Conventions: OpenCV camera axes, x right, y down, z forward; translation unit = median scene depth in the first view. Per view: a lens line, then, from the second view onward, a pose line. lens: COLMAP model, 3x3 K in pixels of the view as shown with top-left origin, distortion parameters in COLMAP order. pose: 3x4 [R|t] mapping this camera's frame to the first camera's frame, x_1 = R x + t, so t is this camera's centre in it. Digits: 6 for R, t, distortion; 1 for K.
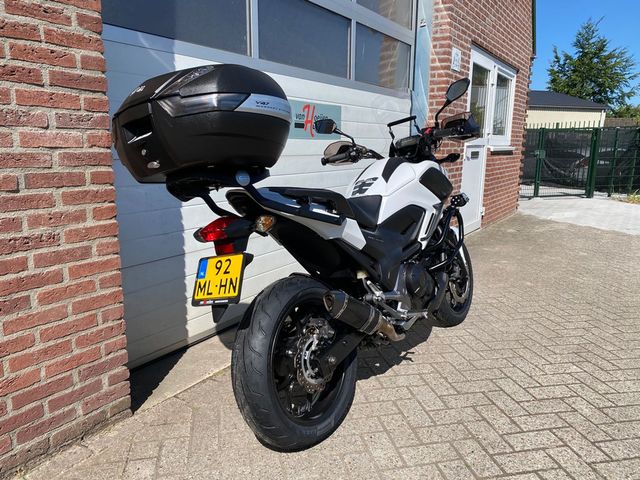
lens RADIAL K [[488.9, 0, 322.9], [0, 488.9, 242.5], [0, 0, 1]] dist [0.032689, -0.033326]
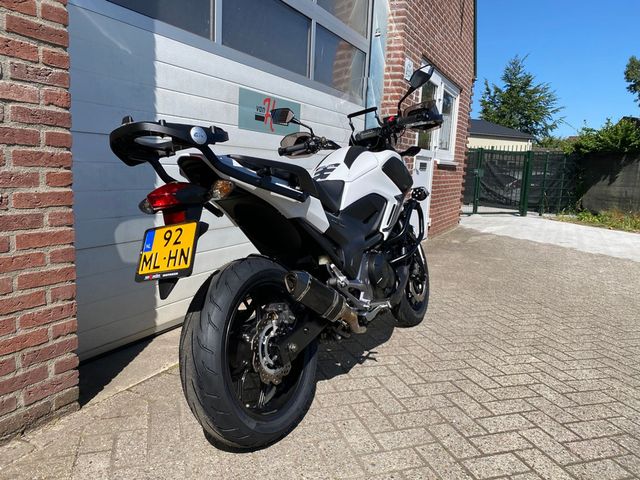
lens RADIAL K [[489.8, 0, 320.0], [0, 489.8, 240.0], [0, 0, 1]] dist [0.027523, -0.028598]
pose [[0.992966, 0.019156, 0.116842, -0.055926], [-0.013758, 0.998808, -0.046830, 0.070477], [-0.117600, 0.044893, 0.992046, 0.035575]]
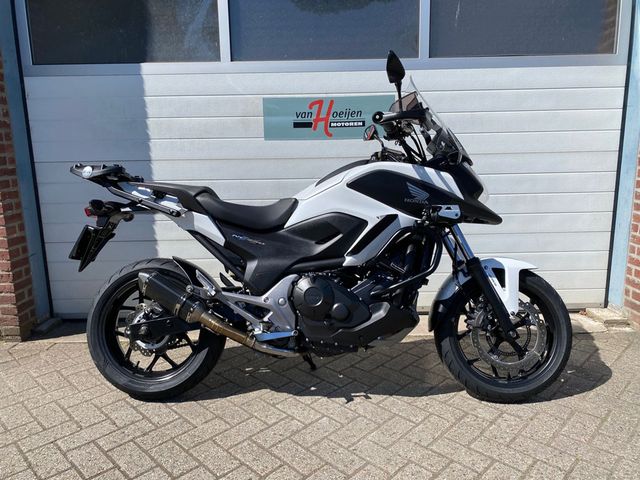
lens RADIAL K [[489.8, 0, 320.0], [0, 489.8, 240.0], [0, 0, 1]] dist [0.027523, -0.028598]
pose [[0.541644, 0.138439, -0.829130, 1.081326], [-0.143695, 0.987076, 0.070940, -0.145880], [0.828235, 0.080718, 0.554537, 0.799360]]
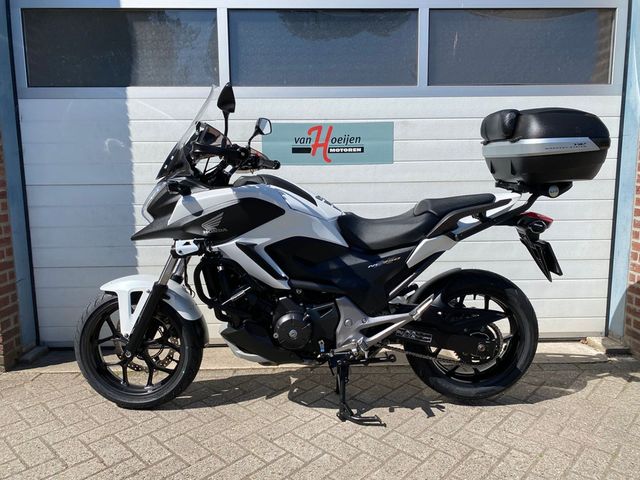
lens RADIAL K [[489.4, 0, 322.4], [0, 489.4, 237.0], [0, 0, 1]] dist [0.039212, -0.045341]
pose [[0.560392, 0.096675, -0.822566, 1.052065], [-0.150458, 0.988522, 0.013677, -0.148161], [0.814447, 0.116097, 0.568505, 0.794851]]
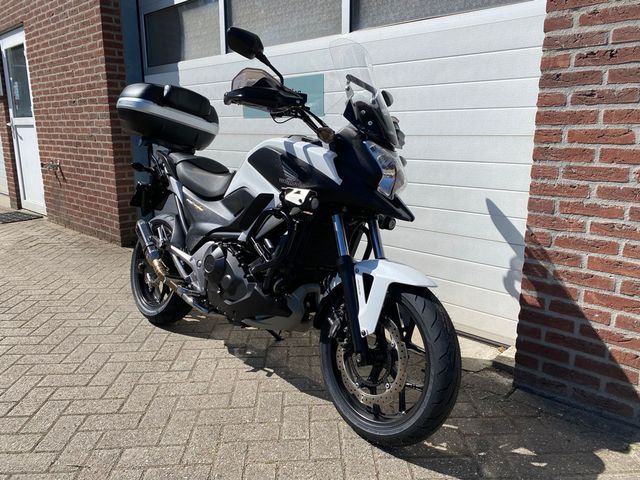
lens RADIAL K [[490.4, 0, 321.5], [0, 490.4, 236.4], [0, 0, 1]] dist [0.016492, -0.002049]
pose [[-0.189881, 0.198802, -0.961469, 1.399404], [-0.196786, 0.951707, 0.235647, -0.354753], [0.961884, 0.233948, -0.141589, 1.929139]]
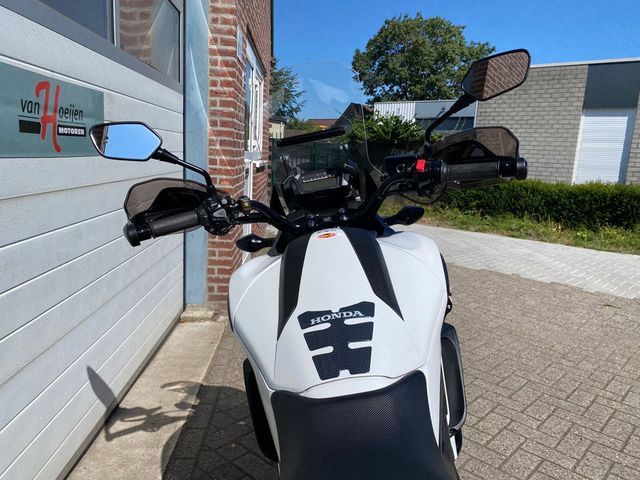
lens RADIAL K [[489.8, 0, 320.0], [0, 489.8, 240.0], [0, 0, 1]] dist [0.027523, -0.028598]
pose [[0.816552, -0.068430, 0.573201, -0.139023], [0.073240, 0.997206, 0.014716, -0.186487], [-0.572607, 0.029965, 0.819283, 0.733570]]
